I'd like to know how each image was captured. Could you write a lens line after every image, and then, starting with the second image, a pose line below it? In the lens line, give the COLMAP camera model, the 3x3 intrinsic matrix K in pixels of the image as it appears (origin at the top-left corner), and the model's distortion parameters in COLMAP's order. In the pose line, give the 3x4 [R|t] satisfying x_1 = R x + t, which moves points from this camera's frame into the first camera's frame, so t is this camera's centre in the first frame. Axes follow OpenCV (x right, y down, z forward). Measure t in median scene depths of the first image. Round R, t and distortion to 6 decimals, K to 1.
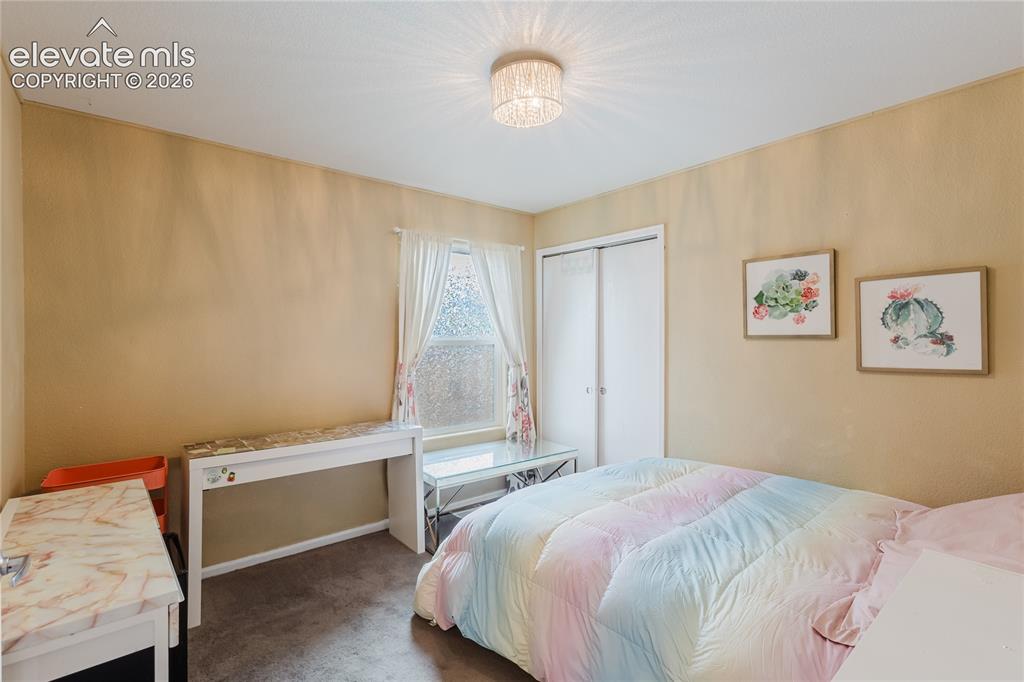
lens RADIAL K [[472.1, 0, 510.8], [0, 472.1, 336.3], [0, 0, 1]] dist [0.003085, 0.000309]
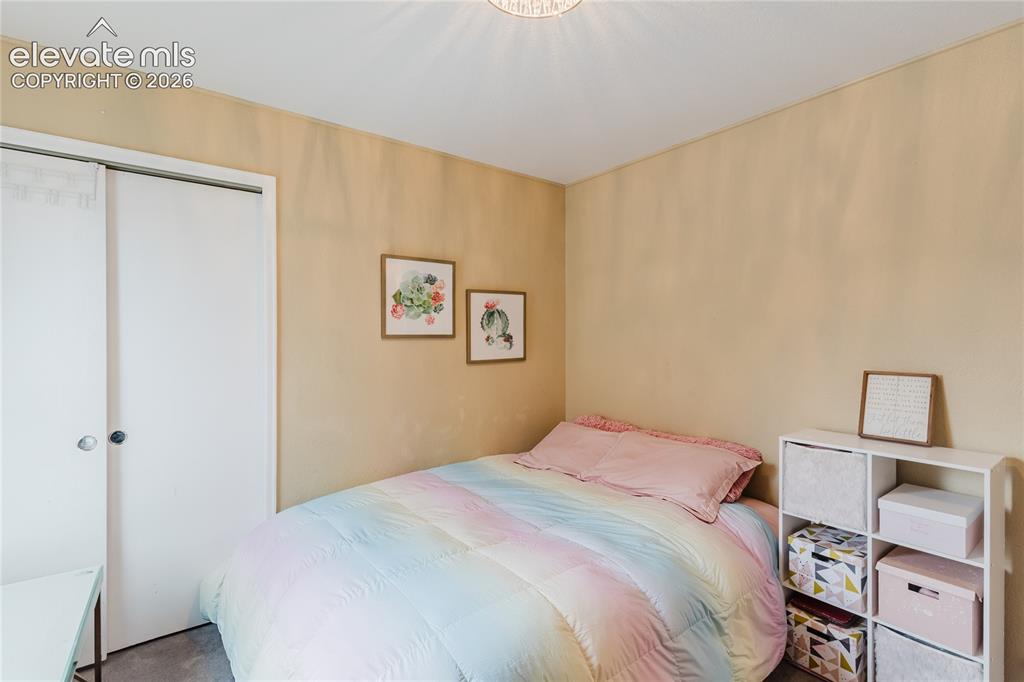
lens RADIAL K [[472.1, 0, 511.0], [0, 472.1, 341.2], [0, 0, 1]] dist [0.003085, 0.000309]
pose [[0.040580, -0.012444, 0.999099, -0.475027], [-0.002897, 0.999917, 0.012572, -0.002480], [-0.999172, -0.003405, 0.040540, 0.792420]]
